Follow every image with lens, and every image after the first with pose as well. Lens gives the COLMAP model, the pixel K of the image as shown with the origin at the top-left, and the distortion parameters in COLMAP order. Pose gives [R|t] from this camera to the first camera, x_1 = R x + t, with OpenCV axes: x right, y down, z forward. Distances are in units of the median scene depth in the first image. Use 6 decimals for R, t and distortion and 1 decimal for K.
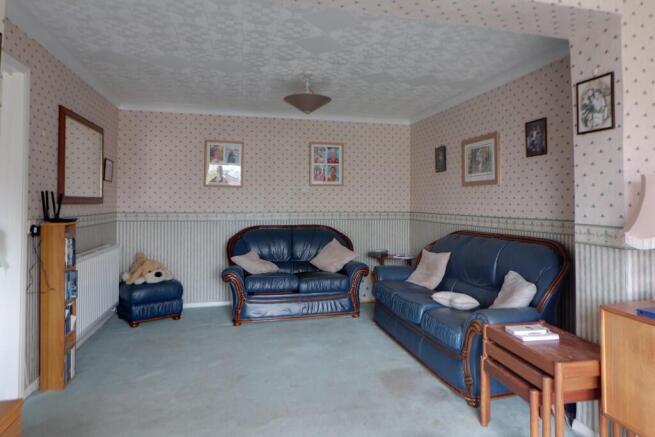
lens RADIAL K [[412.7, 0, 341.3], [0, 412.7, 191.6], [0, 0, 1]] dist [0.003002, 0.000624]
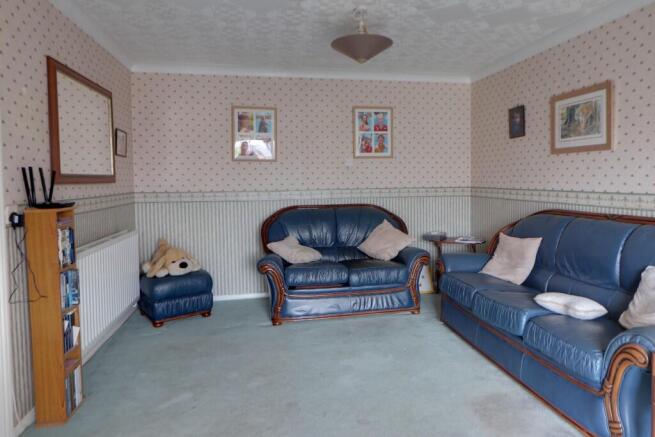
lens RADIAL K [[412.7, 0, 341.3], [0, 412.7, 191.6], [0, 0, 1]] dist [0.003002, 0.000624]
pose [[0.998202, -0.013646, -0.058373, -0.067784], [0.017067, 0.998140, 0.058518, 0.005655], [0.057466, -0.059409, 0.996578, 0.182533]]
